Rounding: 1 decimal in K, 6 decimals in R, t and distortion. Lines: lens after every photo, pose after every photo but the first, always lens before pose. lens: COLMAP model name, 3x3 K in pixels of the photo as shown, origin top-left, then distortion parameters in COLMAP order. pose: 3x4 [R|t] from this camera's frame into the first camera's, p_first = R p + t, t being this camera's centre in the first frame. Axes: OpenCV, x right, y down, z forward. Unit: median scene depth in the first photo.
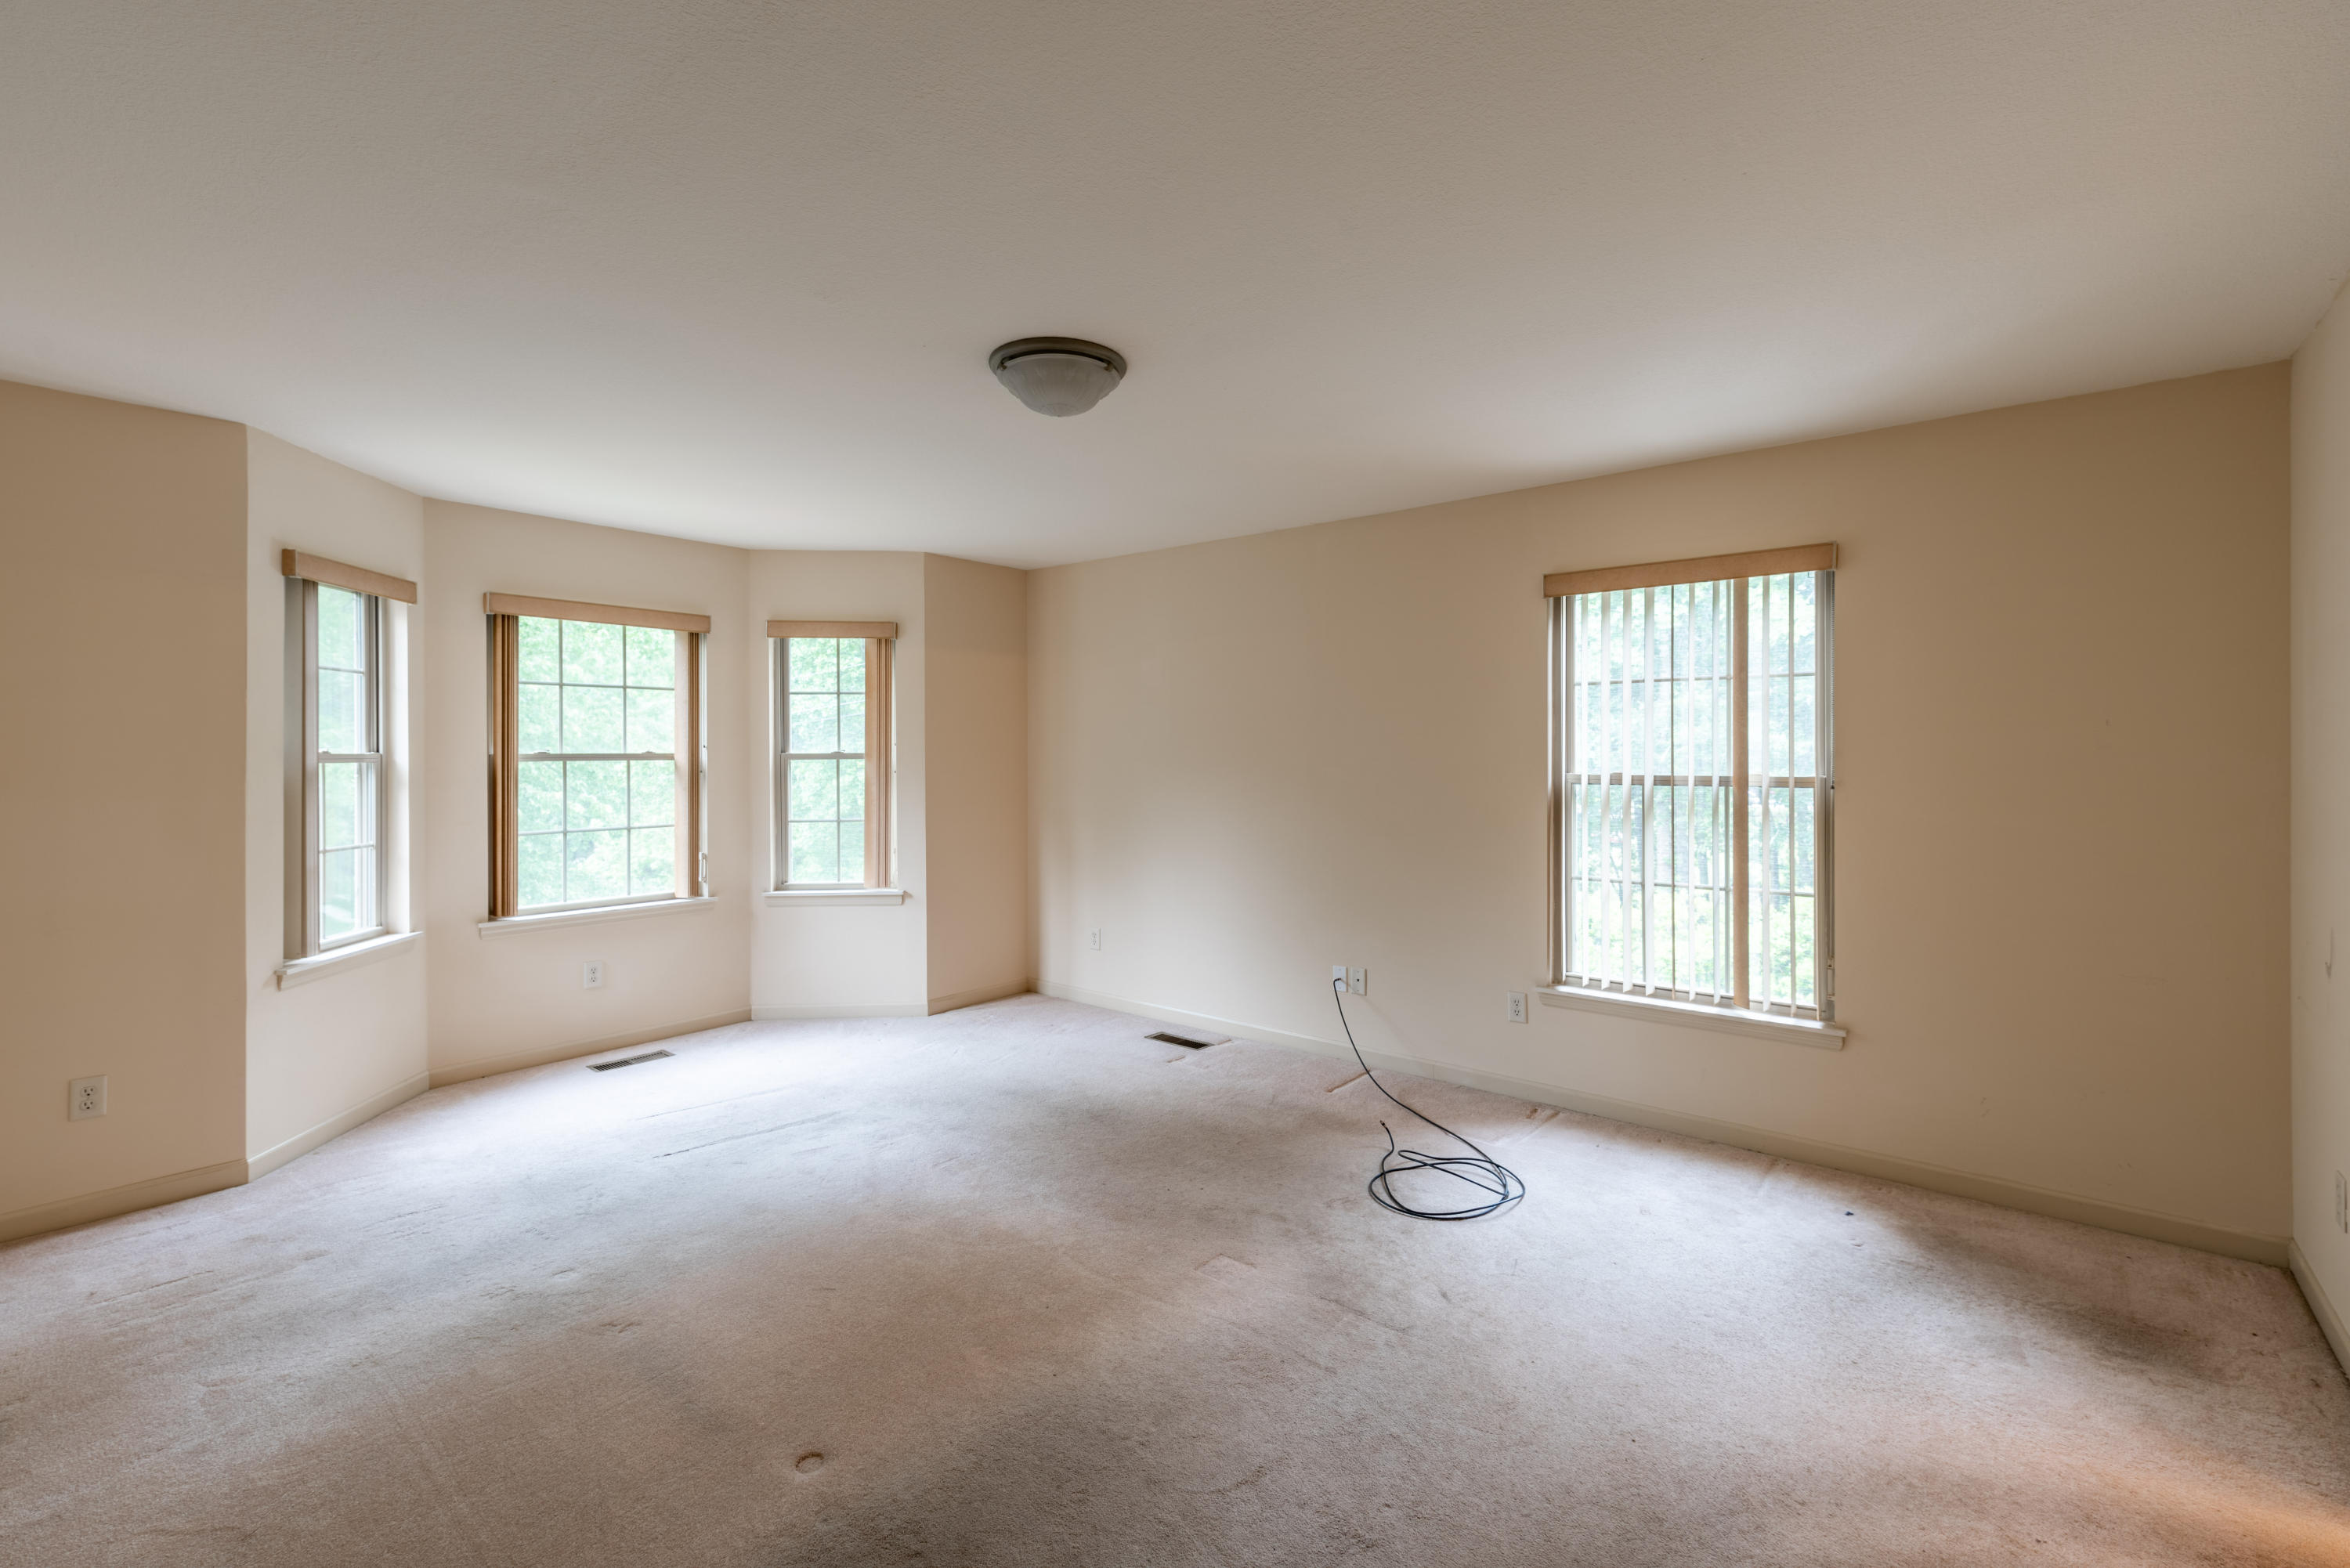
lens RADIAL K [[1018.9, 0, 1176.7], [0, 1018.9, 741.6], [0, 0, 1]] dist [0.000522, -0.000384]
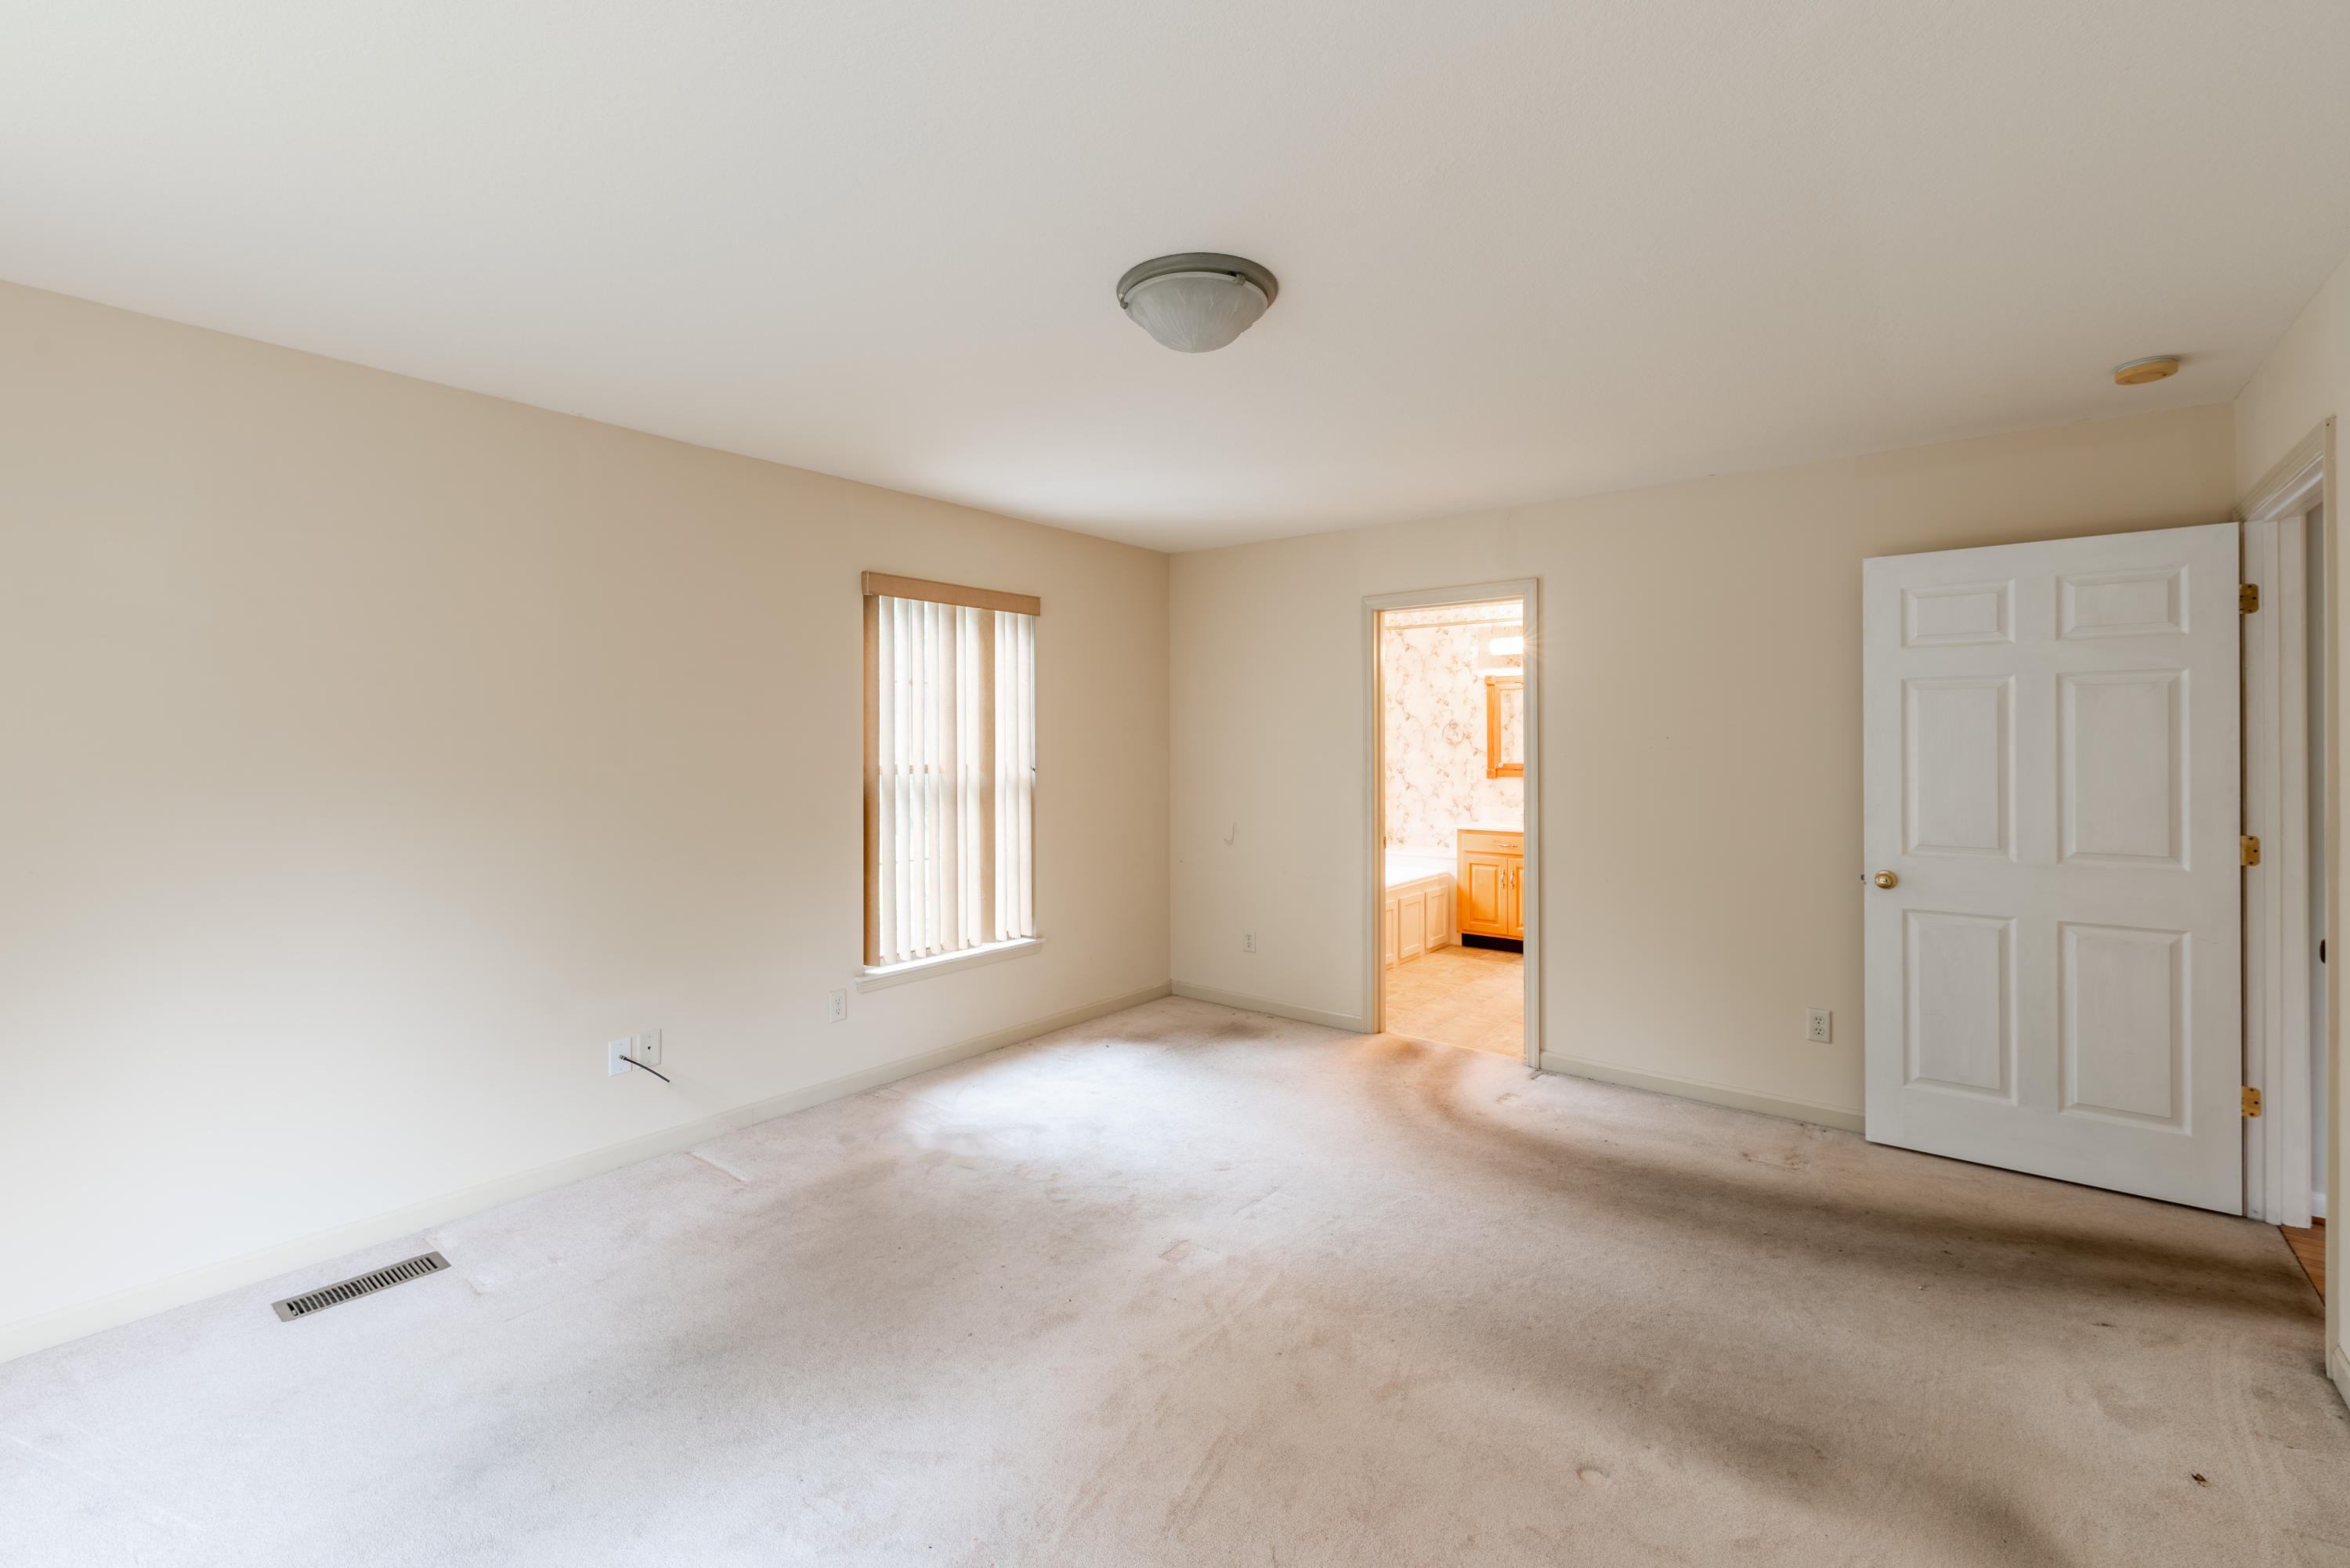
lens RADIAL K [[1034.4, 0, 1166.3], [0, 1034.4, 726.0], [0, 0, 1]] dist [0.000742, -0.000115]
pose [[-0.015620, 0.004269, 0.999869, -0.710749], [-0.011718, 0.999921, -0.004452, -0.008291], [-0.999809, -0.011786, -0.015569, 0.744400]]
